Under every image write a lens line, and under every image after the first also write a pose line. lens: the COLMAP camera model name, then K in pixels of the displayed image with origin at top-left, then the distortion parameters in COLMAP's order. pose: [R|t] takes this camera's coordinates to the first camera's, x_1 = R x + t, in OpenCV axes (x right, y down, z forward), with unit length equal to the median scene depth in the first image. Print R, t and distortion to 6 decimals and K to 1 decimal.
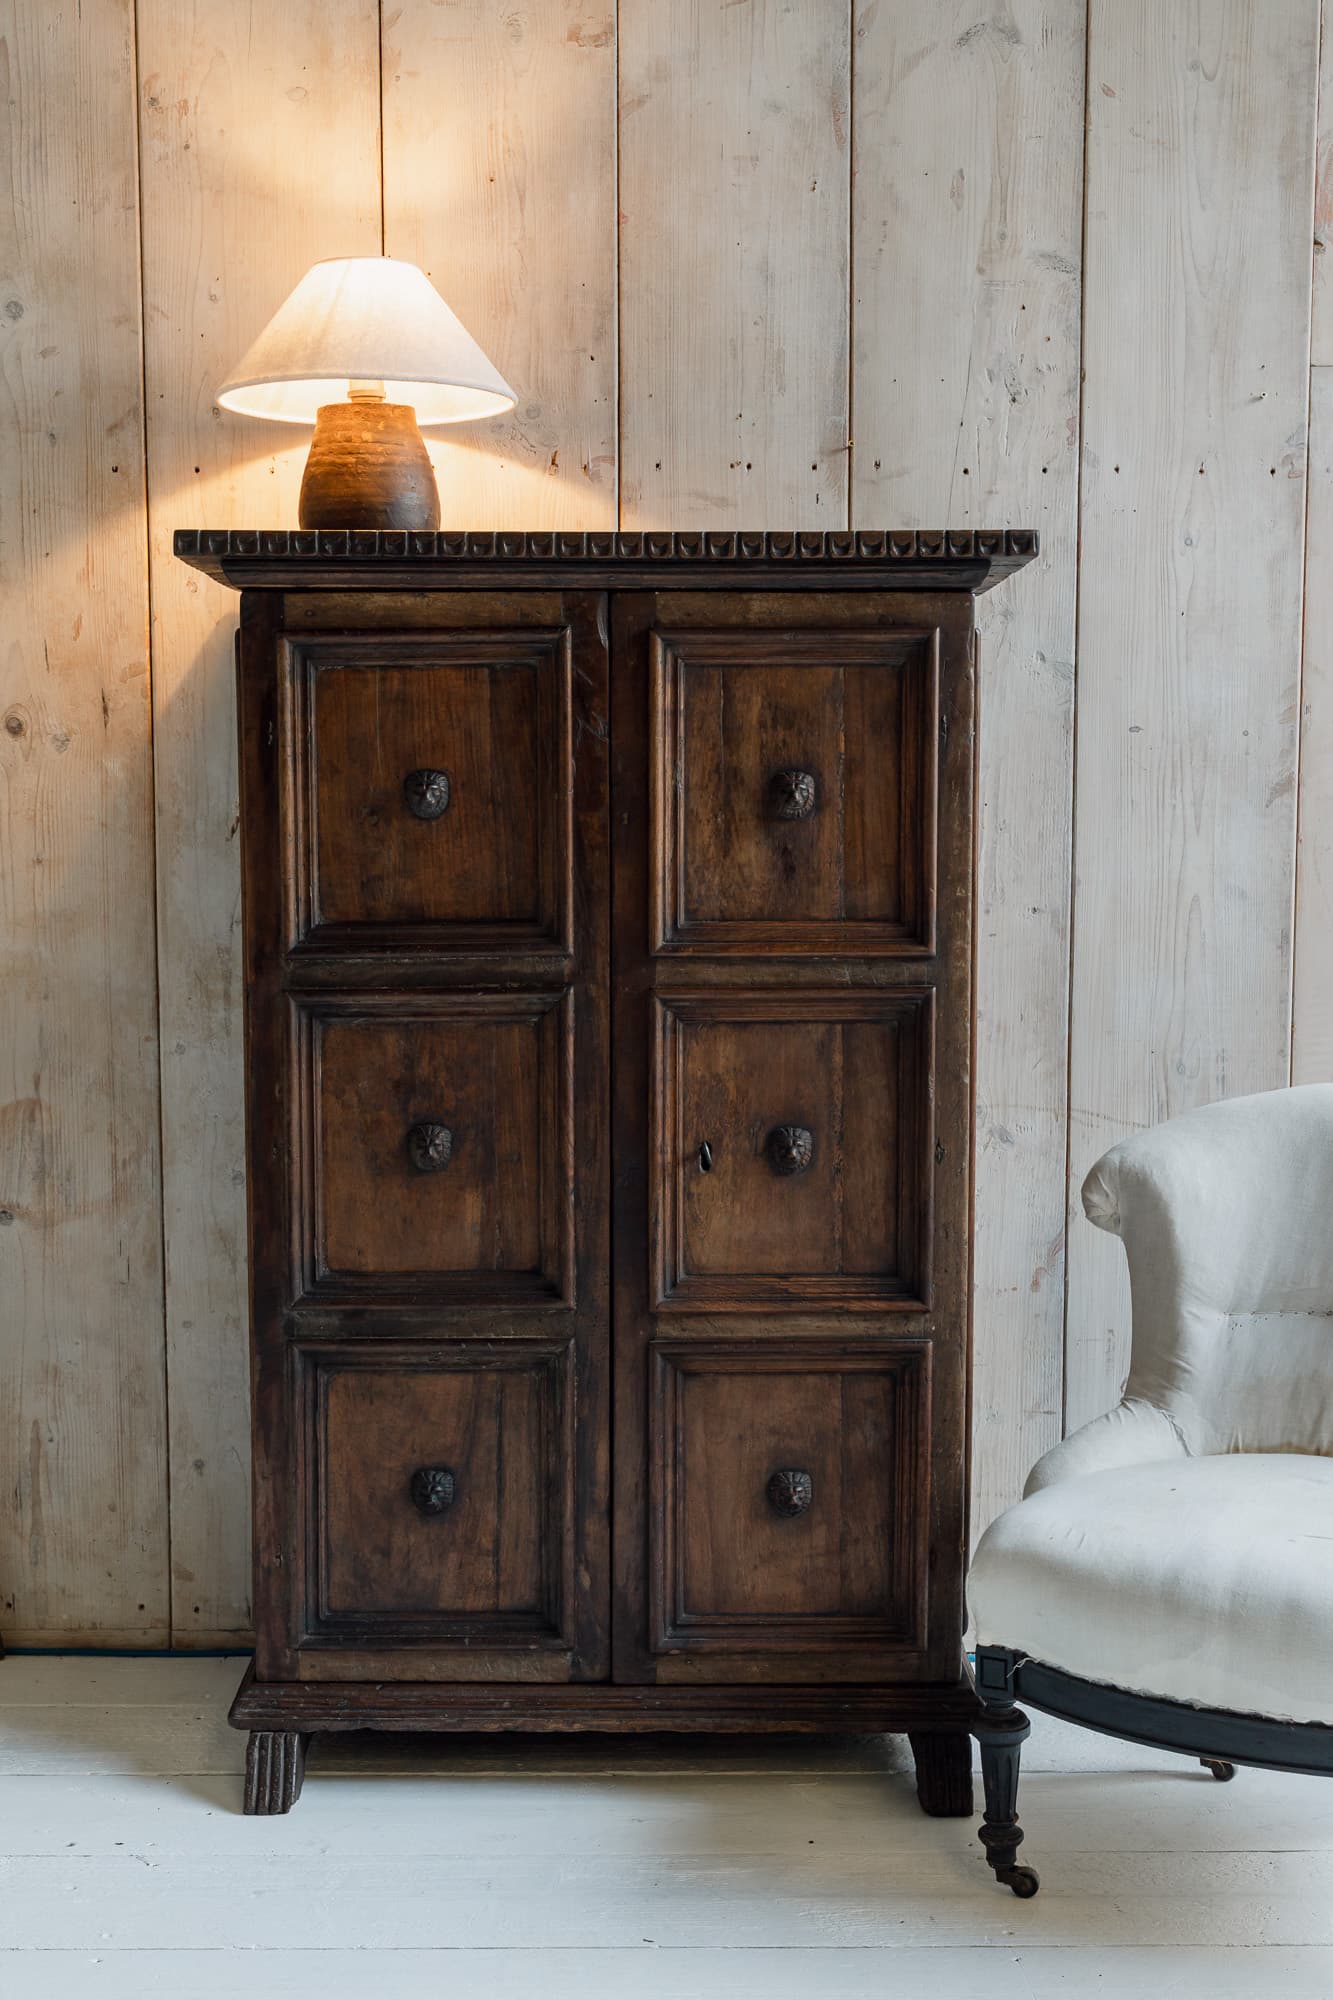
lens RADIAL K [[2628.7, 0, 670.9], [0, 2628.7, 1085.7], [0, 0, 1]] dist [-0.003674, 0.000000]
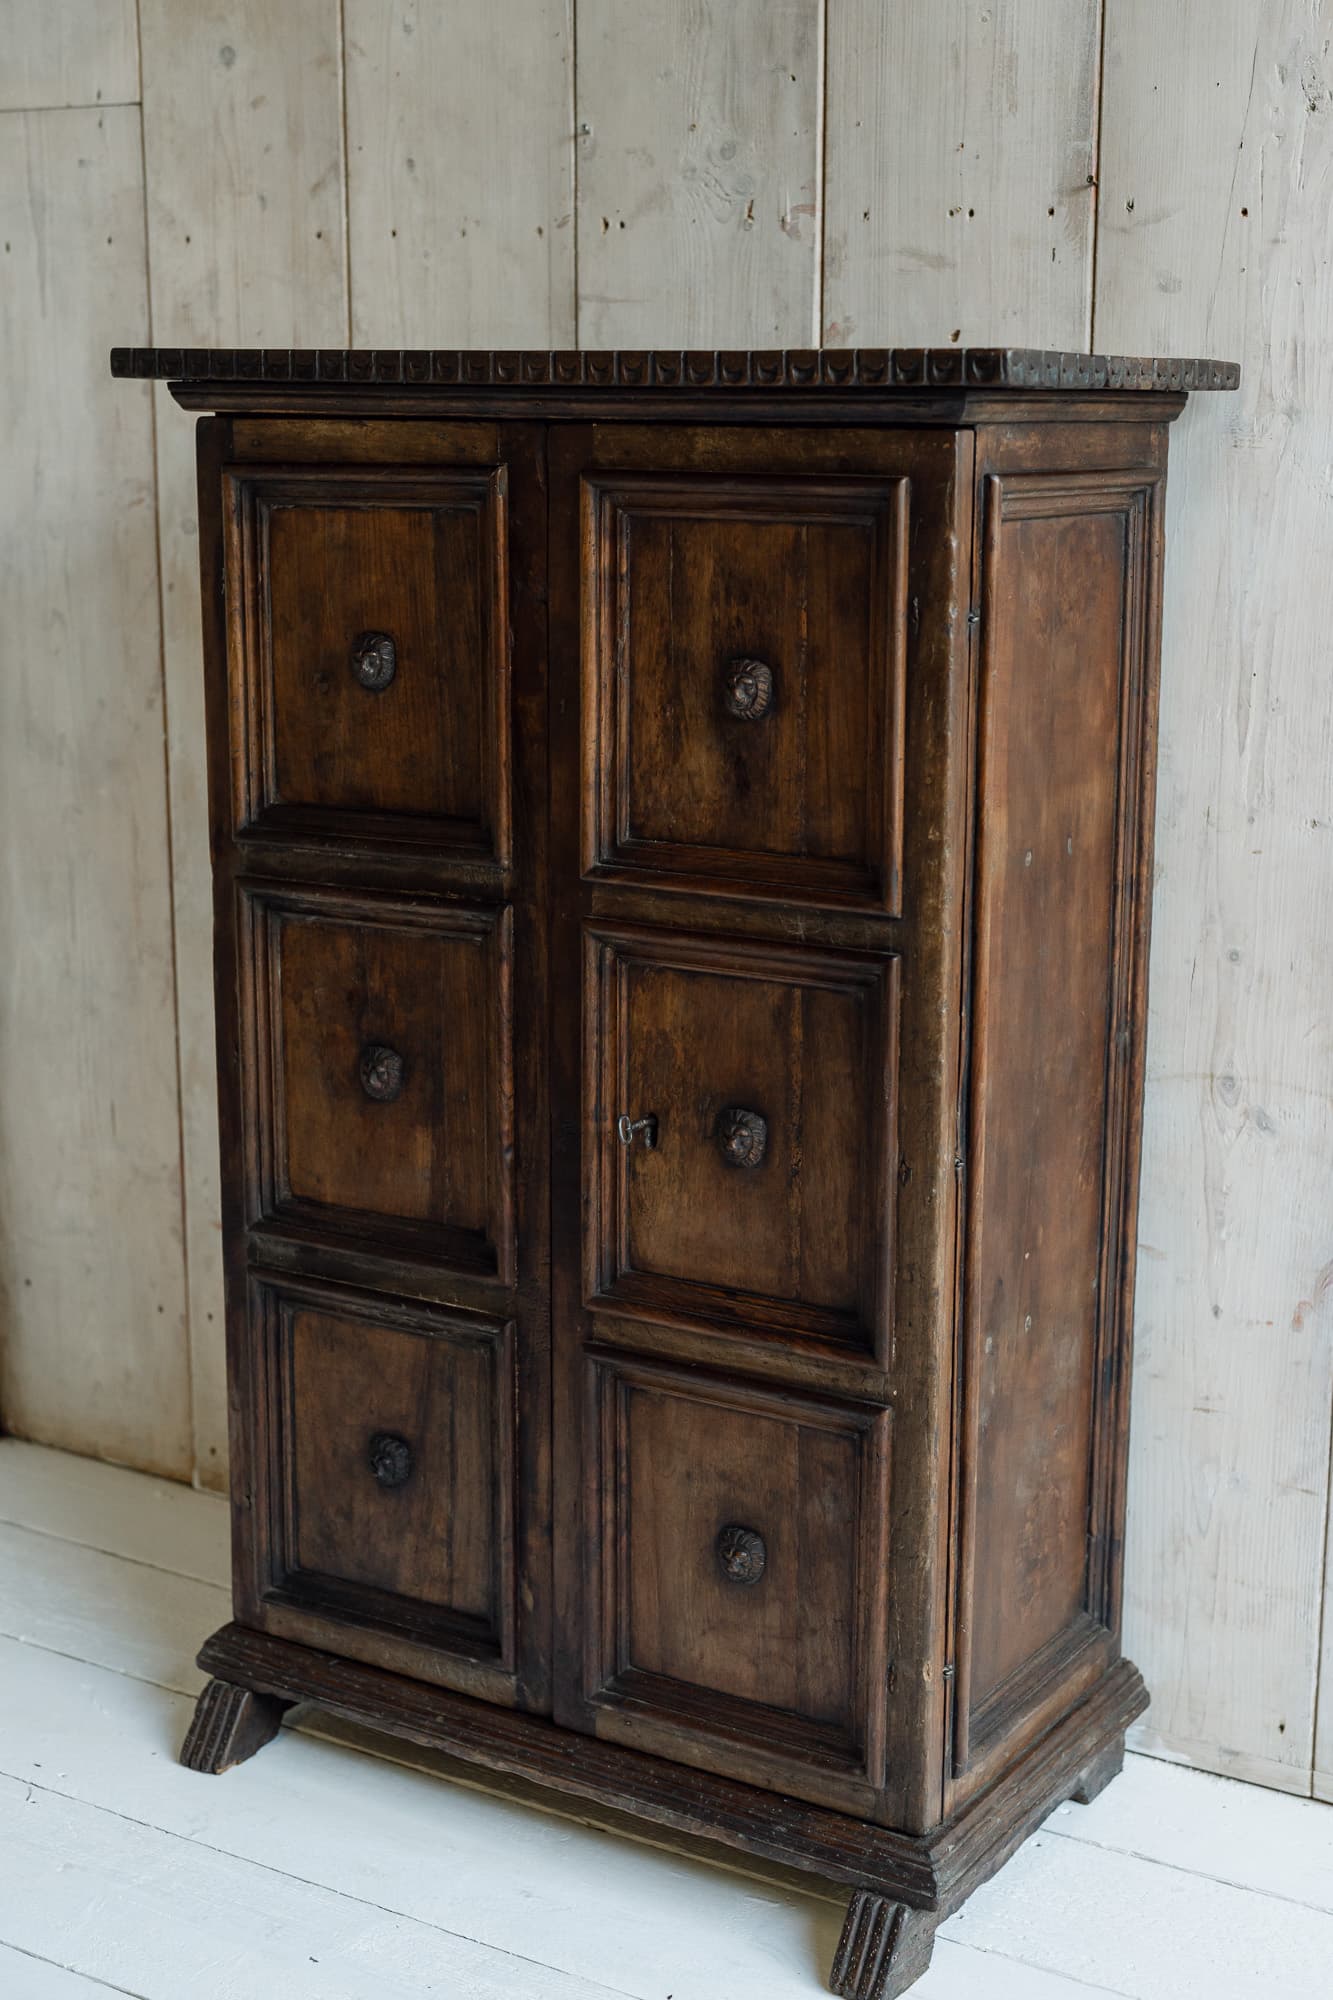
lens RADIAL K [[2853.7, 0, 684.1], [0, 2853.7, 994.1], [0, 0, 1]] dist [-0.000055, 0.000000]
pose [[0.839438, 0.121069, -0.529799, 0.479350], [-0.063397, 0.990029, 0.125792, -0.124777], [0.539746, -0.072007, 0.838743, 0.278352]]
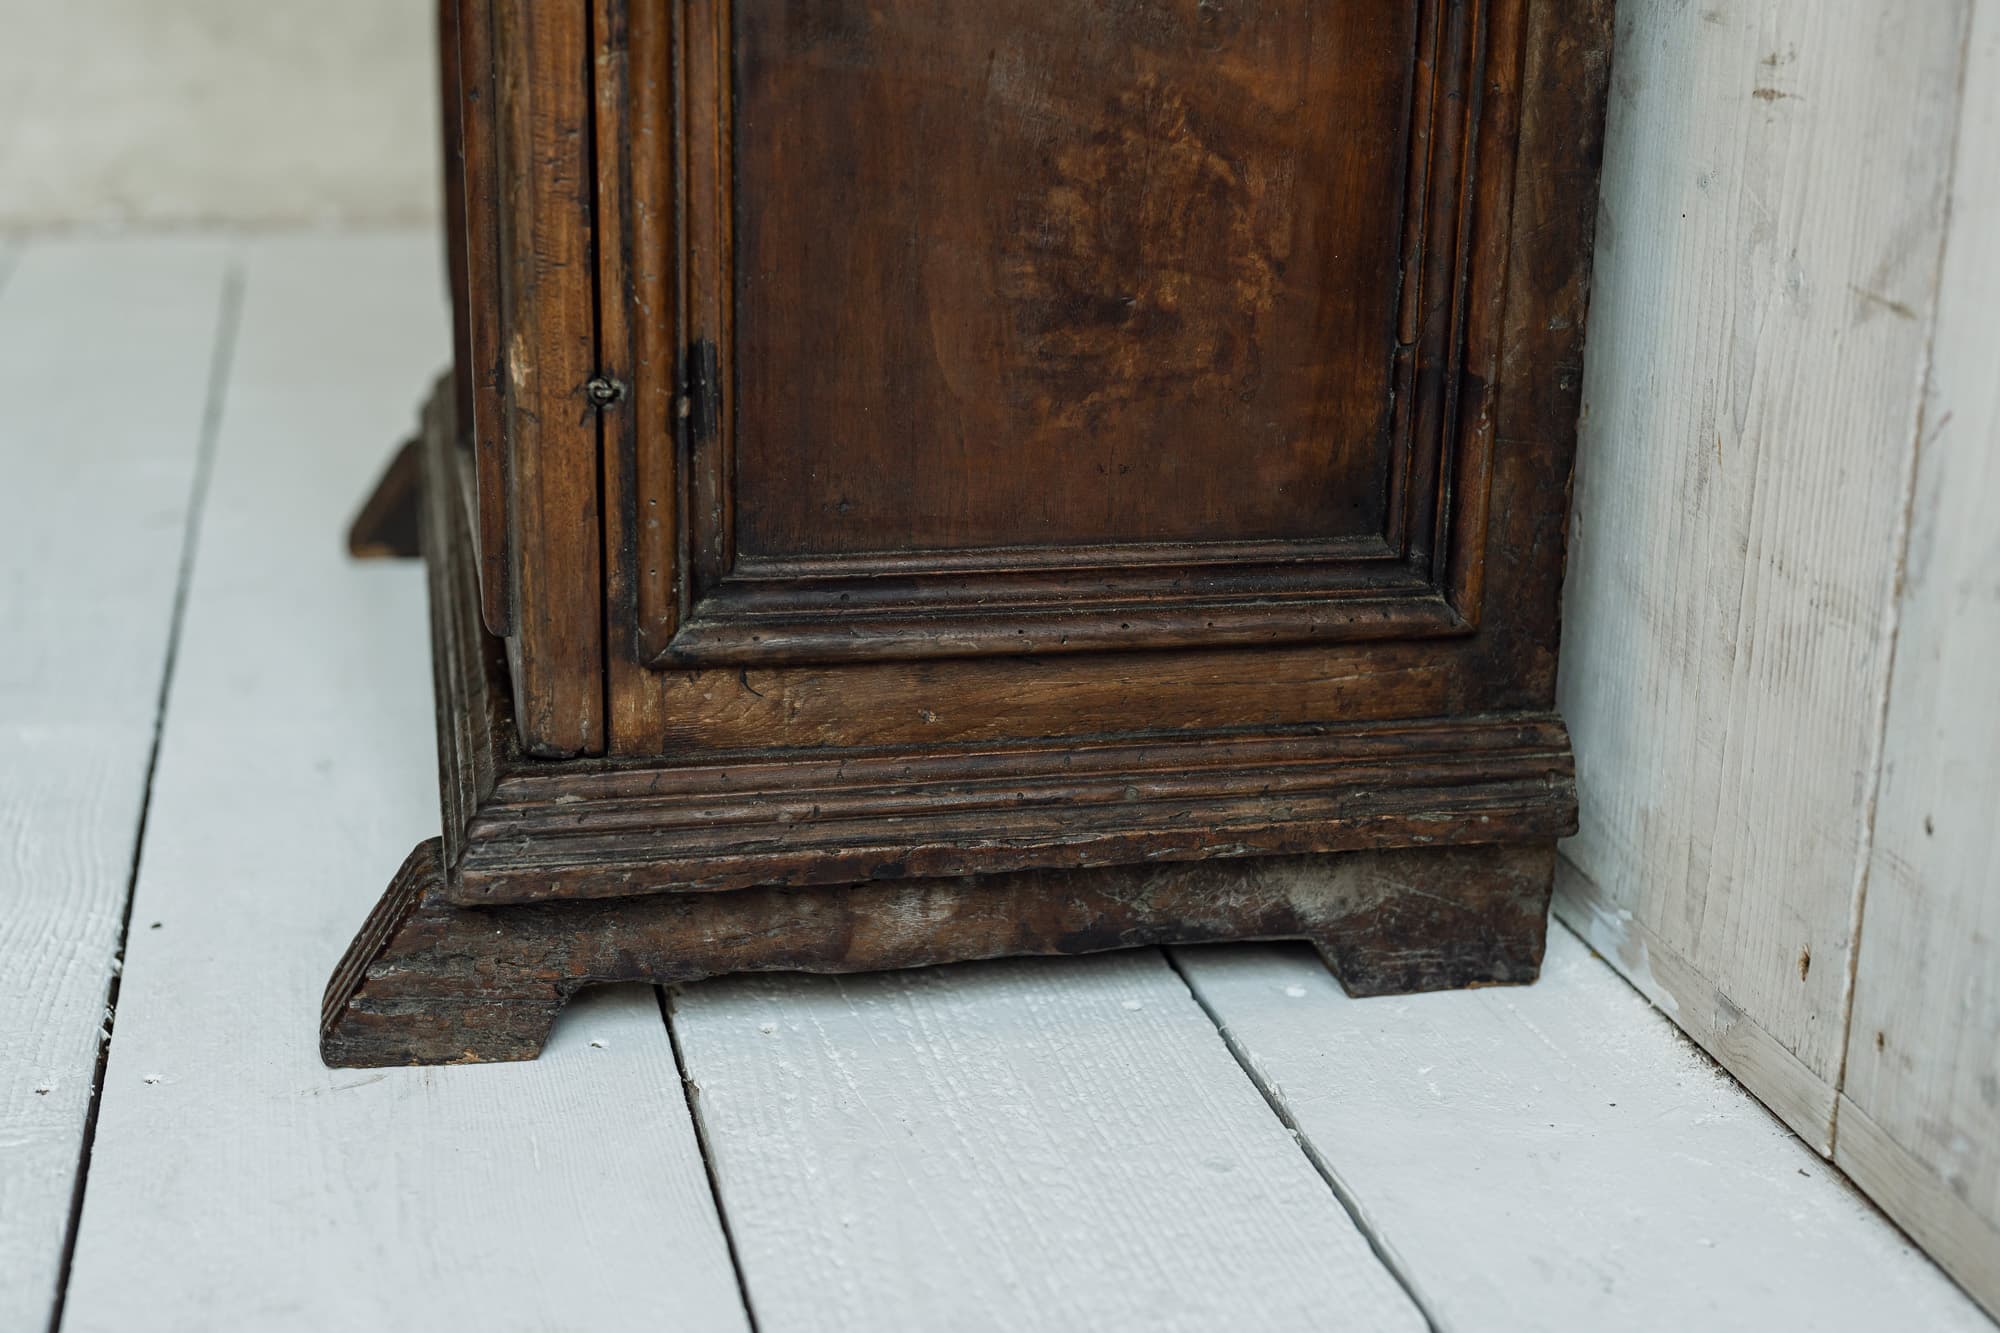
lens RADIAL K [[2853.7, 0, 998.7], [0, 2853.7, 669.4], [0, 0, 1]] dist [-0.000055, 0.000000]
pose [[0.200605, 0.293960, -0.934529, 0.480493], [-0.131803, 0.953346, 0.271586, 0.108983], [0.970765, 0.068692, 0.229991, 0.997668]]
